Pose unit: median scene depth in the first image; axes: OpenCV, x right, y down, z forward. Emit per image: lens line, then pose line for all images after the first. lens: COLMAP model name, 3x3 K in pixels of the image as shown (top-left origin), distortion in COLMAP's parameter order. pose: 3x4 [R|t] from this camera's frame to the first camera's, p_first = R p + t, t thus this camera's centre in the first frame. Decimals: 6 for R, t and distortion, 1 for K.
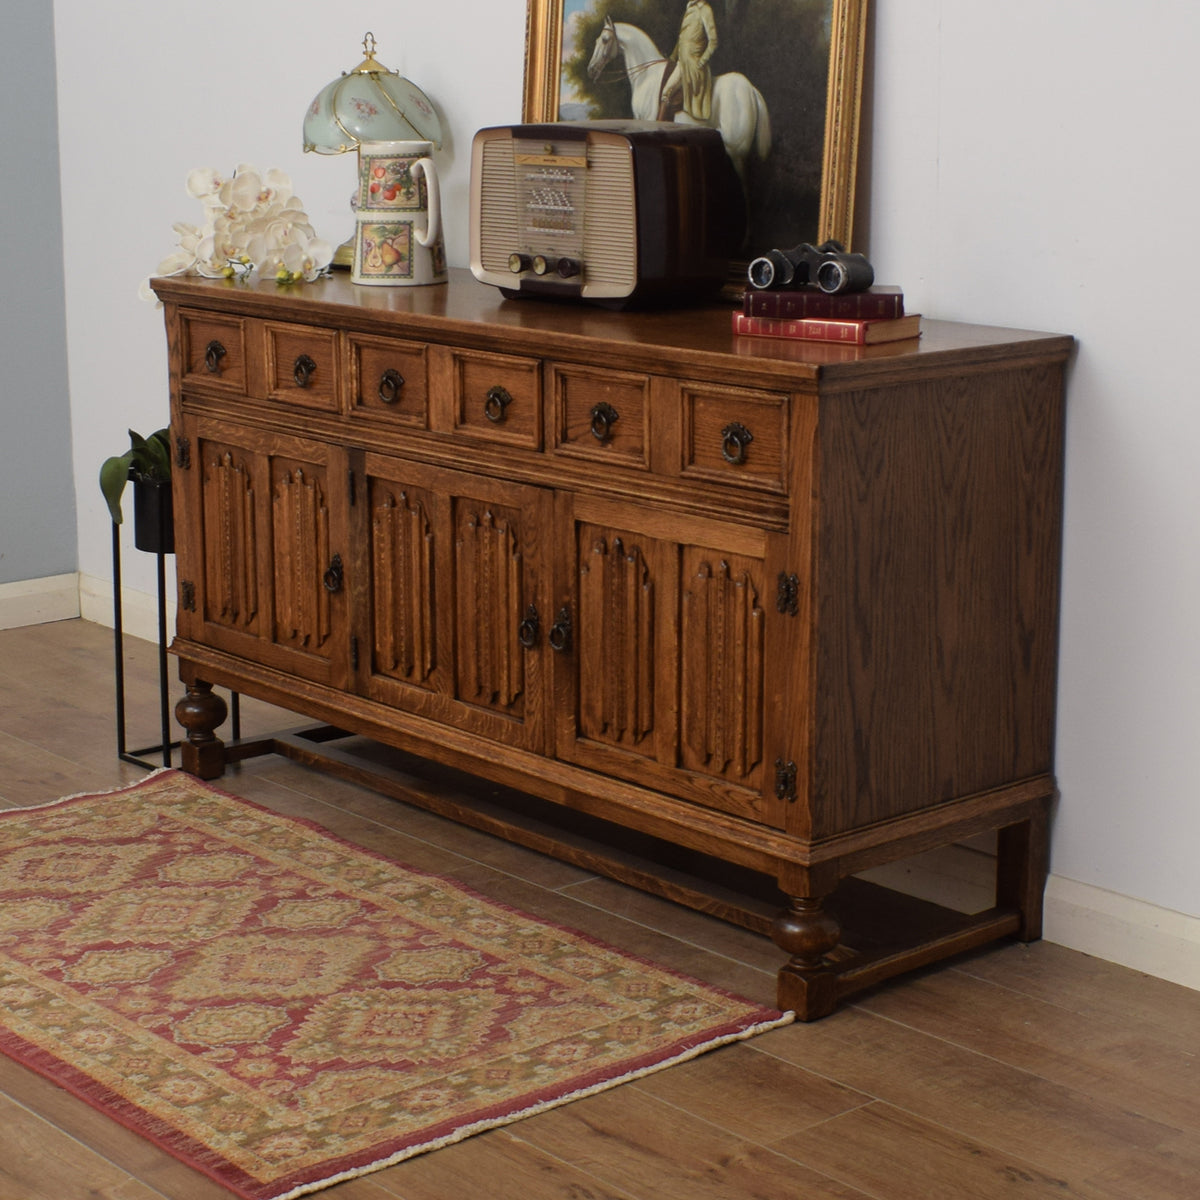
lens RADIAL K [[2545.7, 0, 627.3], [0, 2545.7, 567.4], [0, 0, 1]] dist [-0.064950, -0.247062]
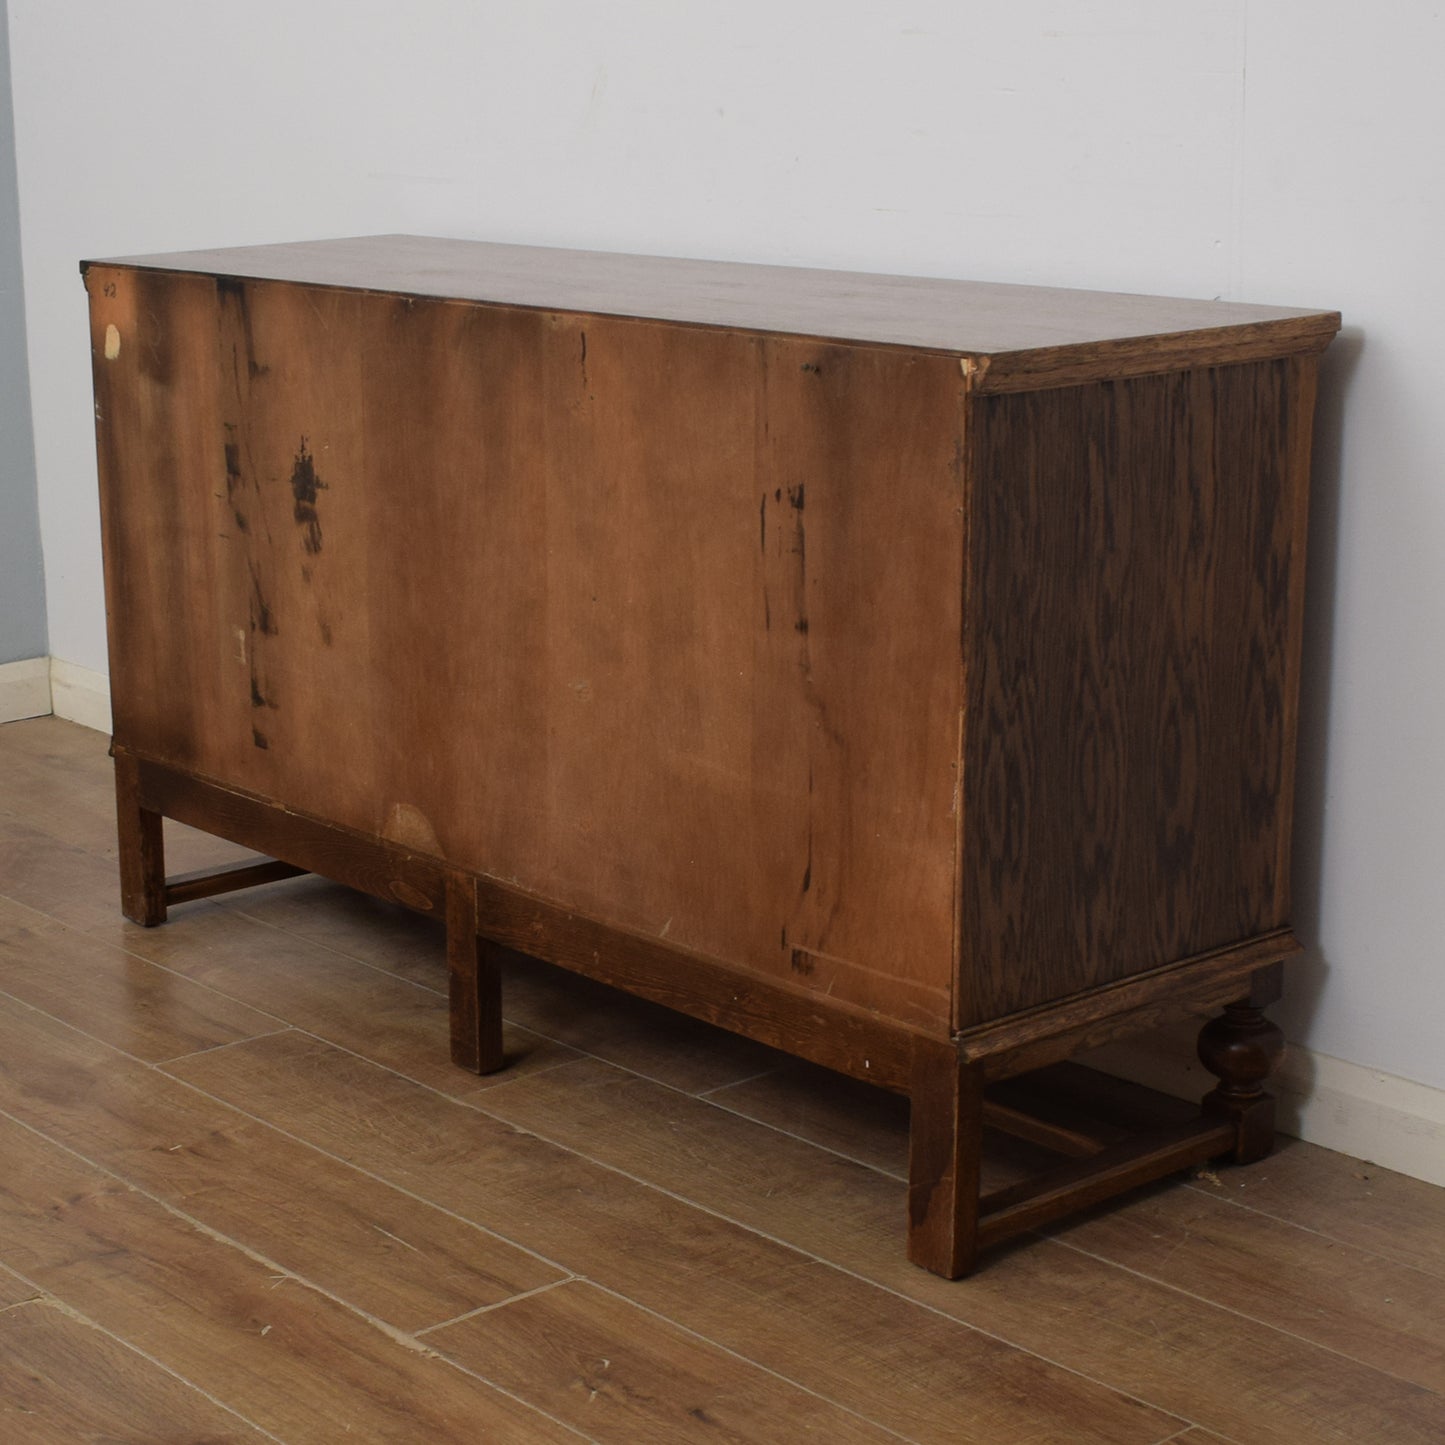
lens RADIAL K [[2917.6, 0, 562.4], [0, 2917.6, 723.4], [0, 0, 1]] dist [-0.052405, -0.162401]
pose [[0.999082, -0.008210, -0.042042, -0.034183], [0.009594, 0.999415, 0.032837, -0.008433], [0.041748, -0.033210, 0.998576, 0.180028]]
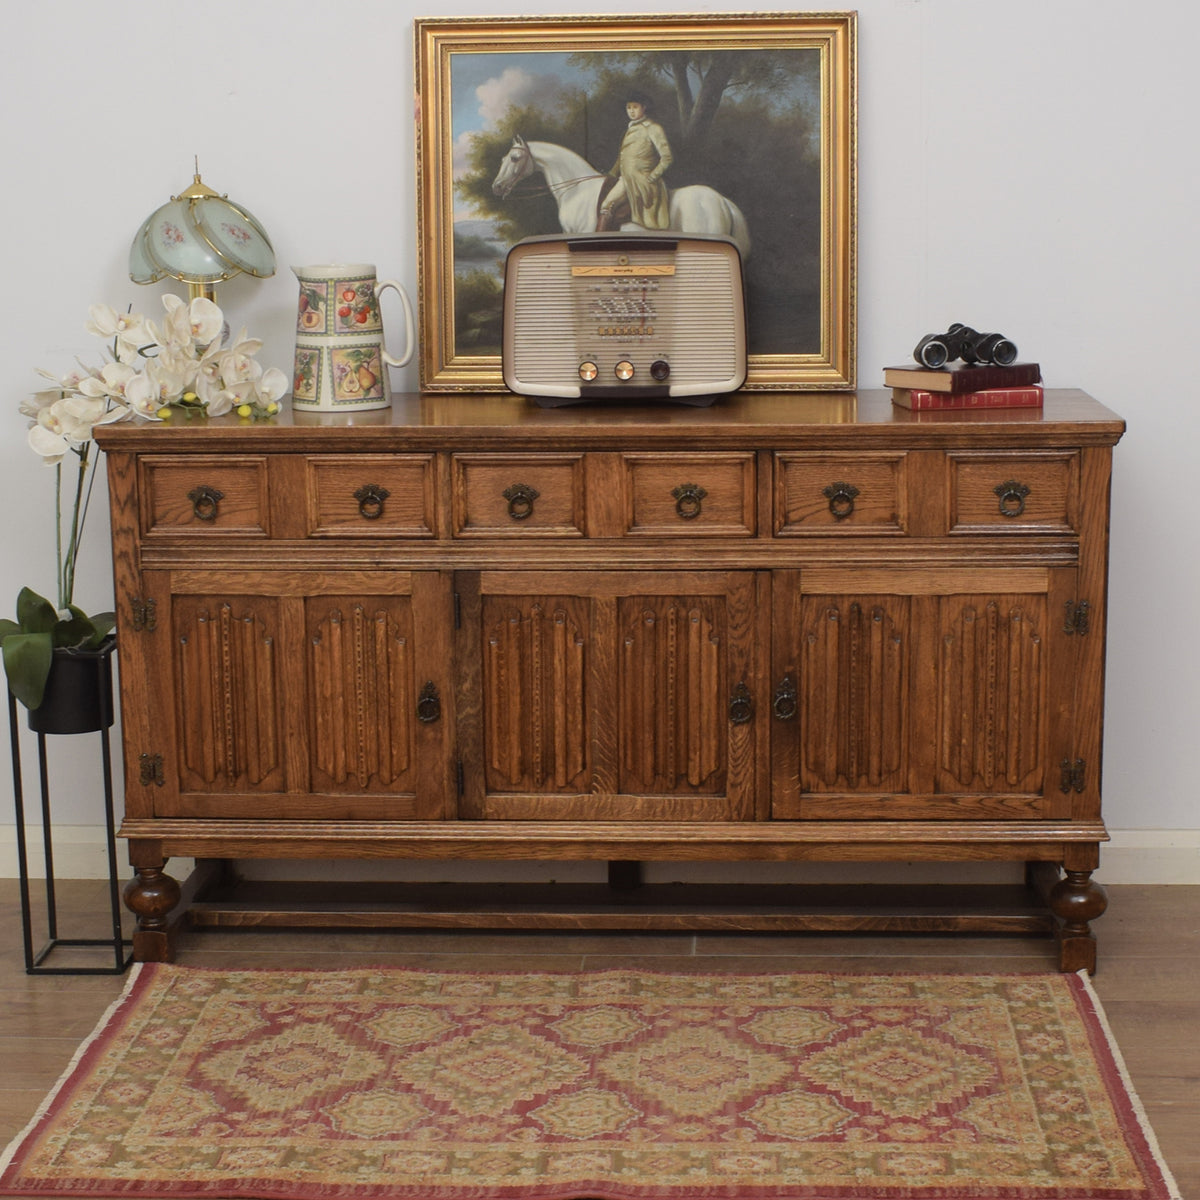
lens RADIAL K [[2380.7, 0, 630.7], [0, 2380.7, 632.2], [0, 0, 1]] dist [-0.078041, -0.039910]
pose [[0.700782, -0.147332, 0.697995, -0.779725], [0.157866, 0.986210, 0.049672, -0.064316], [-0.695688, 0.075381, 0.714378, 0.323491]]
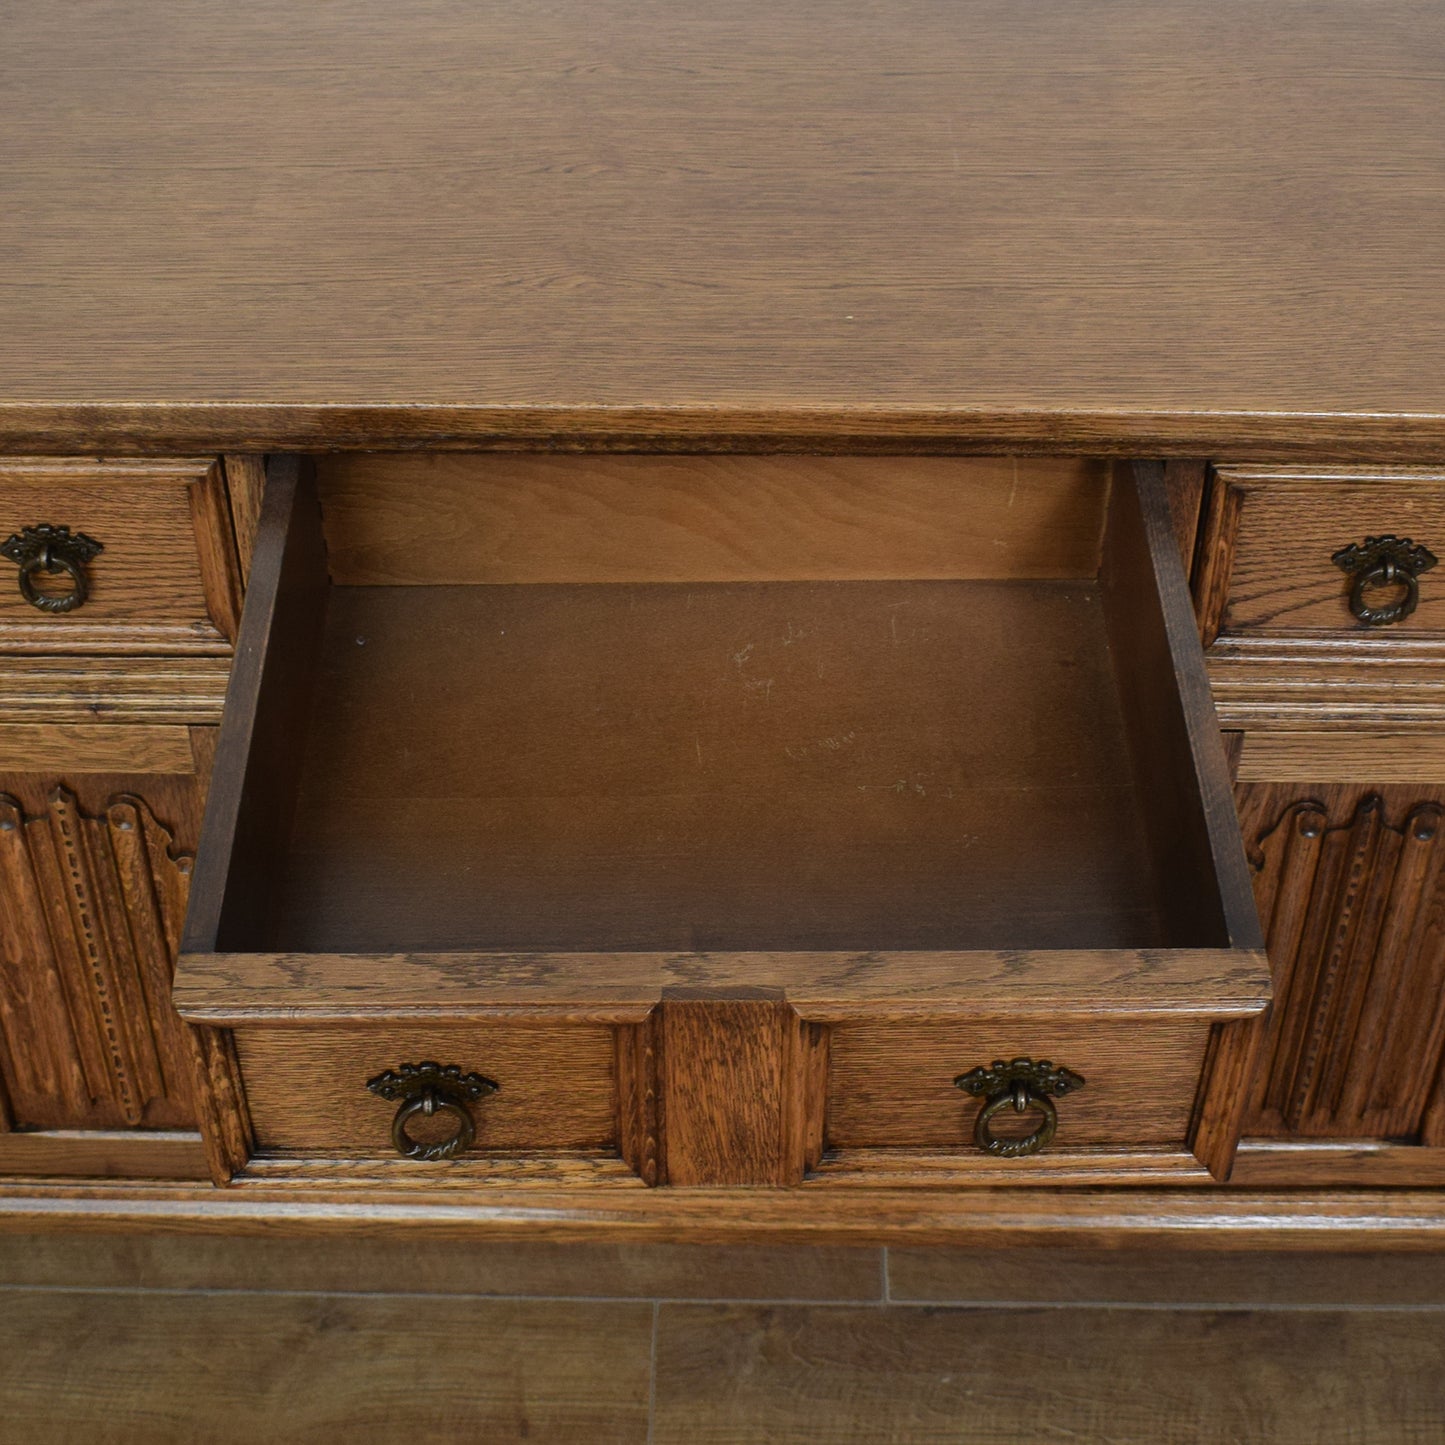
lens RADIAL K [[2503.0, 0, 719.6], [0, 2503.0, 823.0], [0, 0, 1]] dist [-0.102172, 0.048657]
pose [[0.677371, -0.490397, 0.548342, -0.297996], [0.152229, 0.822701, 0.547713, -0.244108], [-0.719718, -0.287532, 0.631926, 0.800333]]
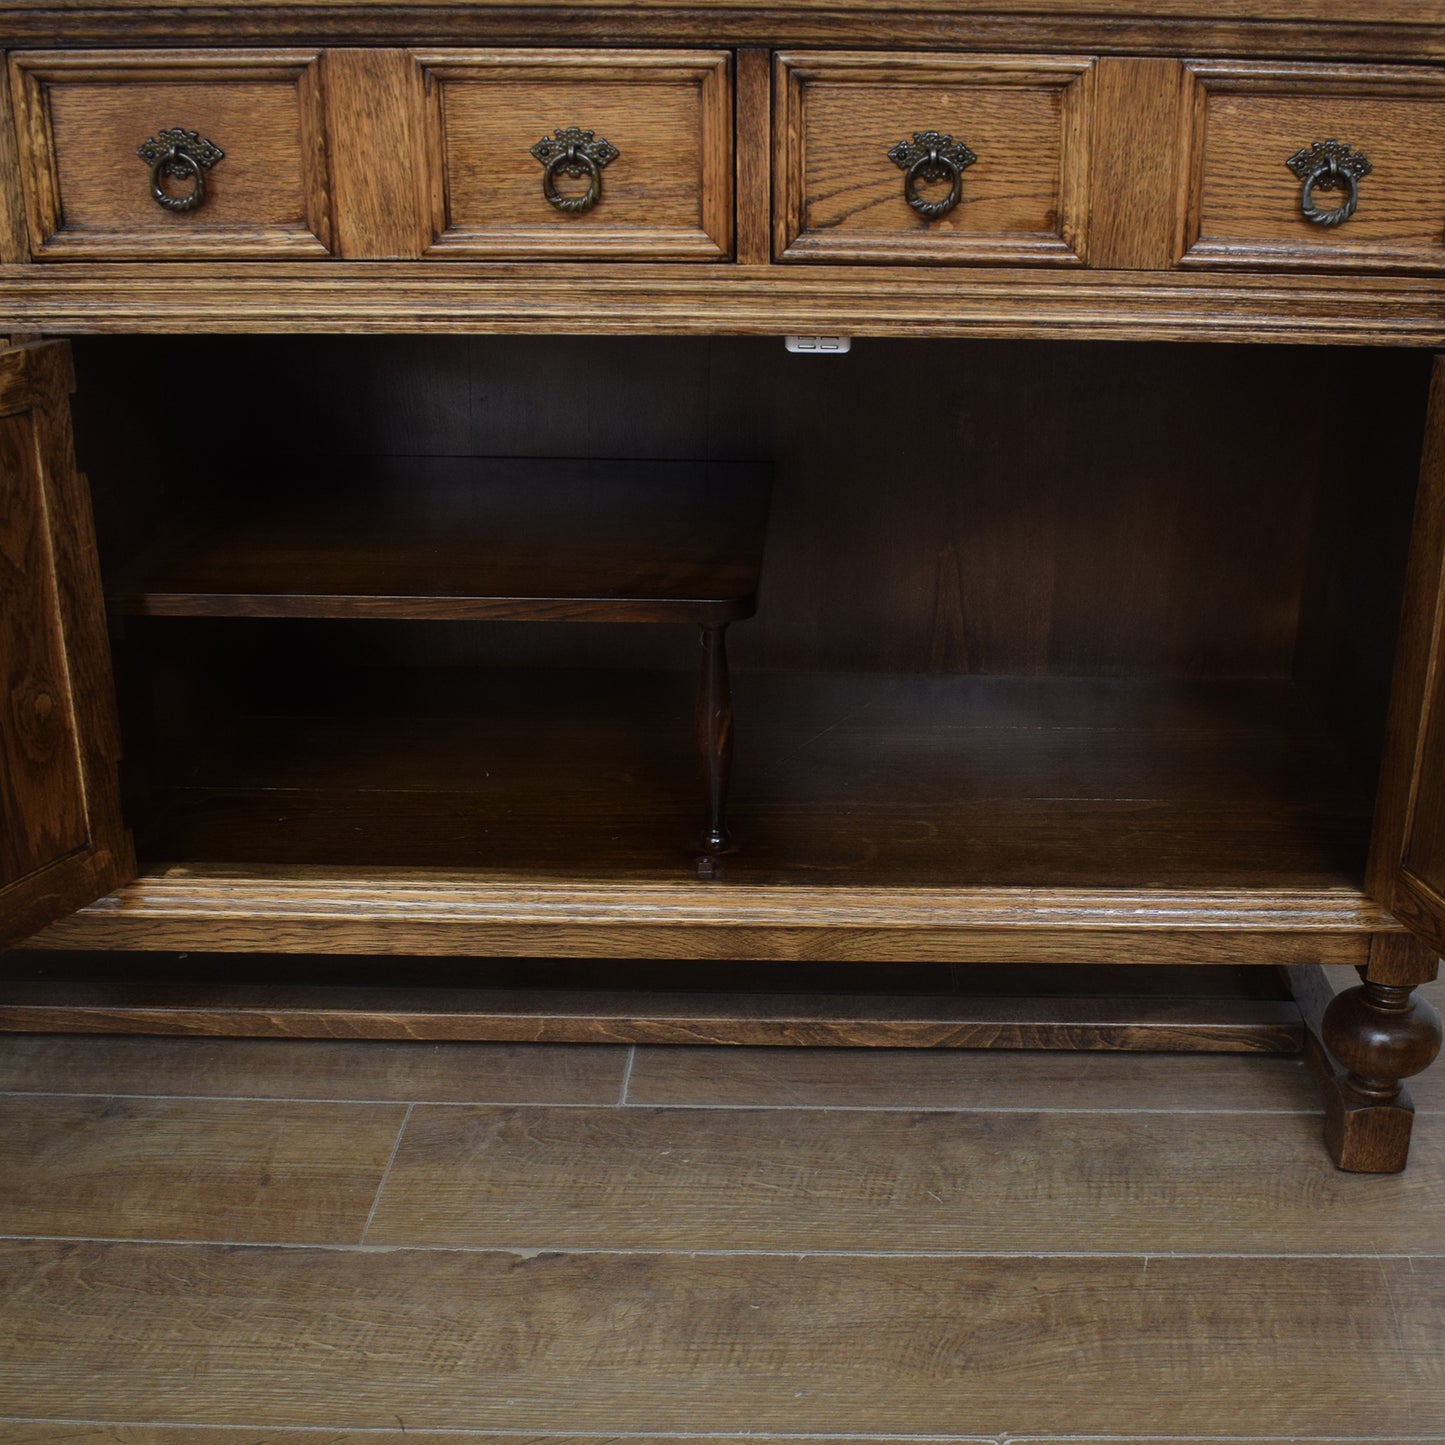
lens RADIAL K [[1918.4, 0, 844.1], [0, 1918.4, 813.1], [0, 0, 1]] dist [-0.096531, 0.008869]
pose [[0.660205, -0.285554, 0.694685, -0.288506], [0.138529, 0.955336, 0.261043, -0.037197], [-0.738200, -0.076108, 0.670275, 0.749254]]
